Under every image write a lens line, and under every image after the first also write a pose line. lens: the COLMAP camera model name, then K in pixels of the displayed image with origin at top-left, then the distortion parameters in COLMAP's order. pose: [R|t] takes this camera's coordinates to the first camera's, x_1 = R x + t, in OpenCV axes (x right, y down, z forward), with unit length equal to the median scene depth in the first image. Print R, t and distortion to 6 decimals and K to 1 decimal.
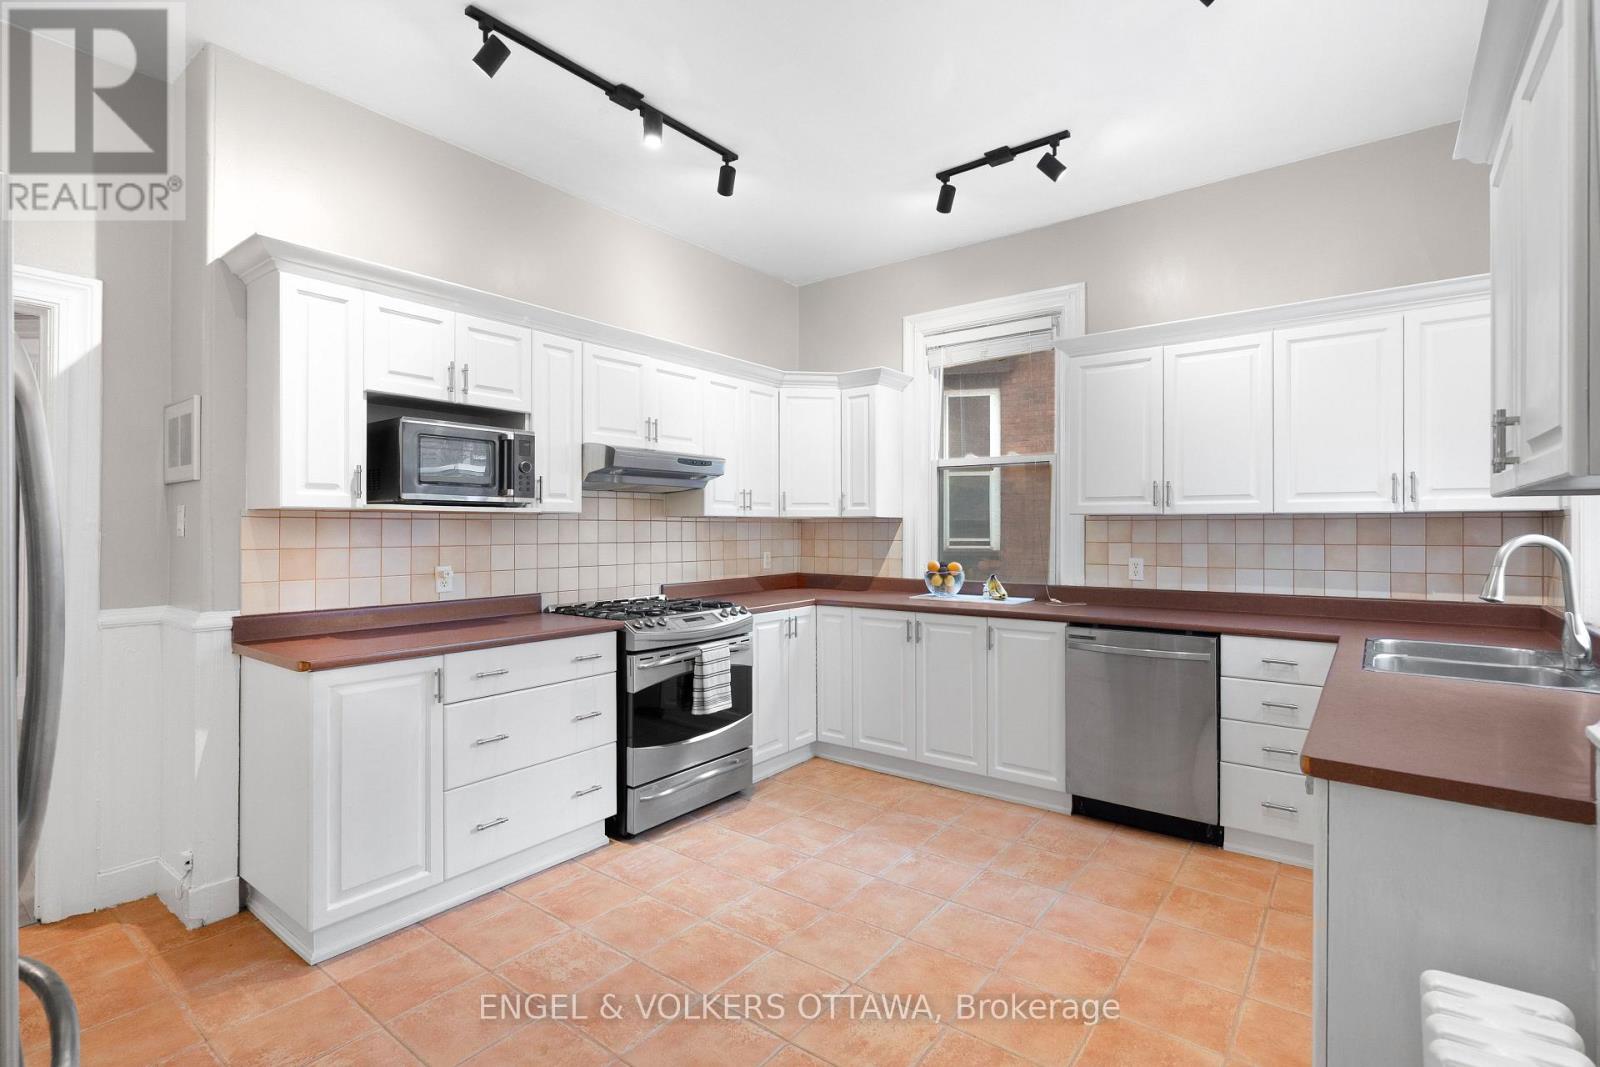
lens RADIAL K [[735.2, 0, 802.2], [0, 735.2, 529.0], [0, 0, 1]] dist [-0.005021, 0.000400]
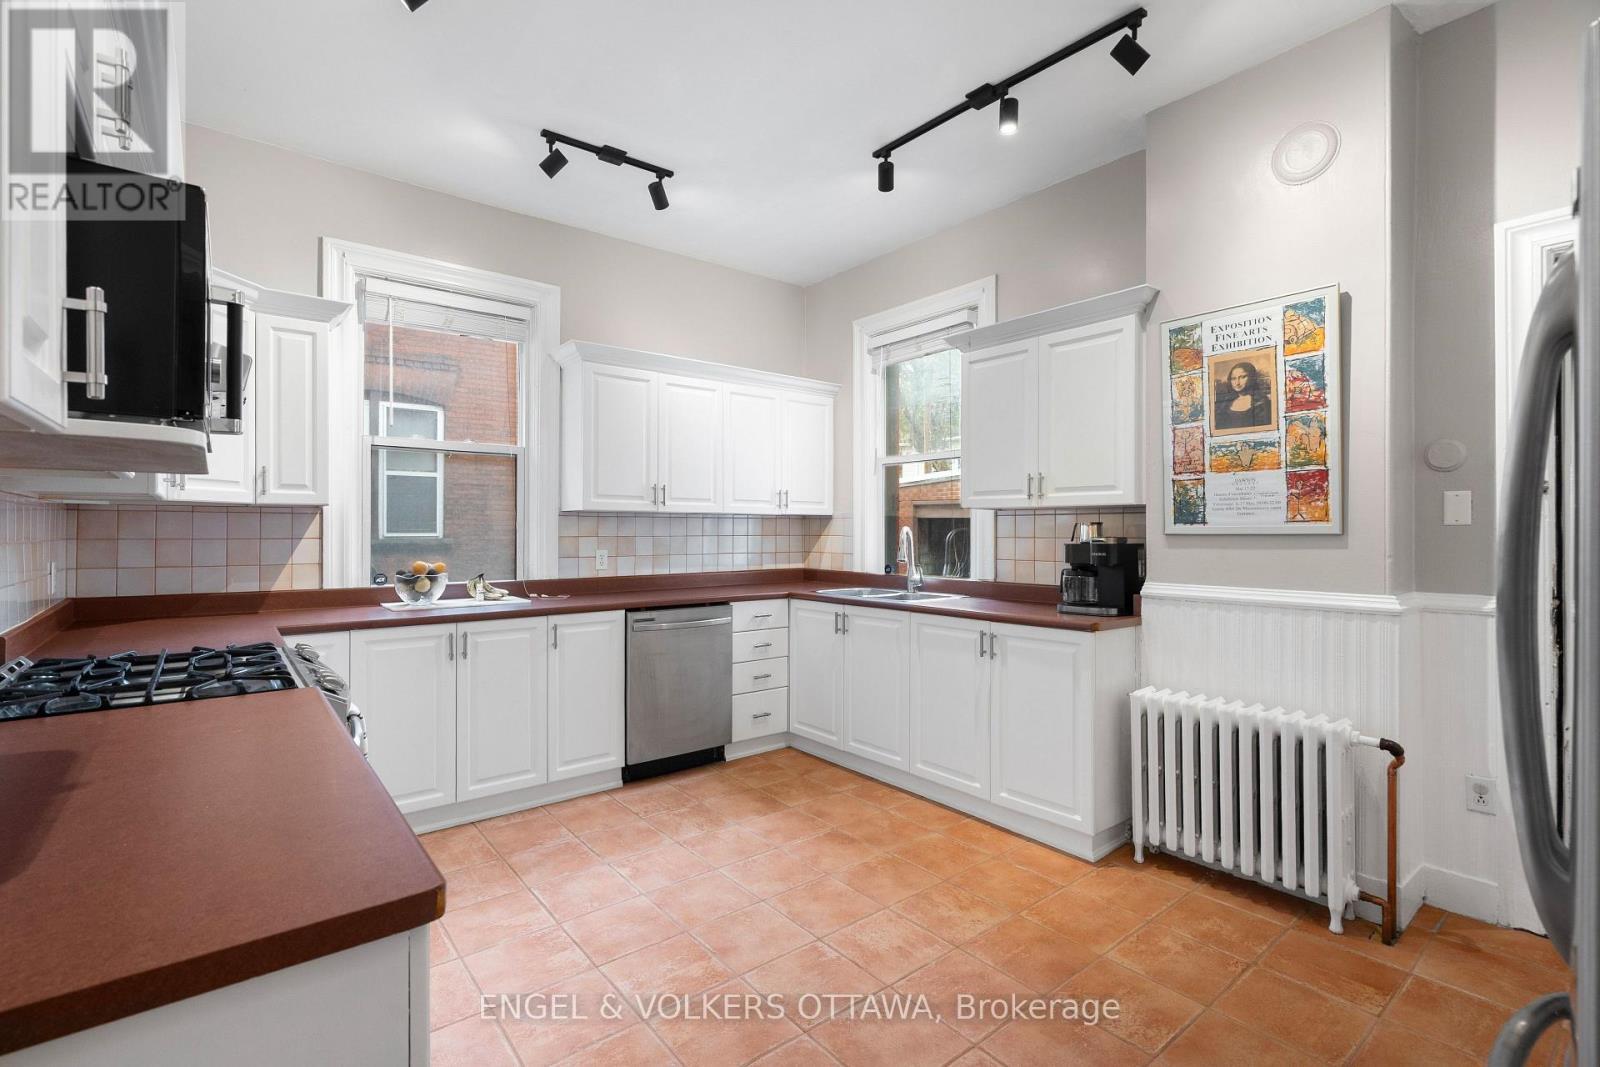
lens RADIAL K [[735.2, 0, 800.1], [0, 735.2, 531.5], [0, 0, 1]] dist [-0.005021, 0.000400]
pose [[0.242132, -0.006682, 0.970220, -0.651545], [-0.005488, 0.999951, 0.008256, 0.000545], [-0.970228, -0.007324, 0.242083, 0.498998]]
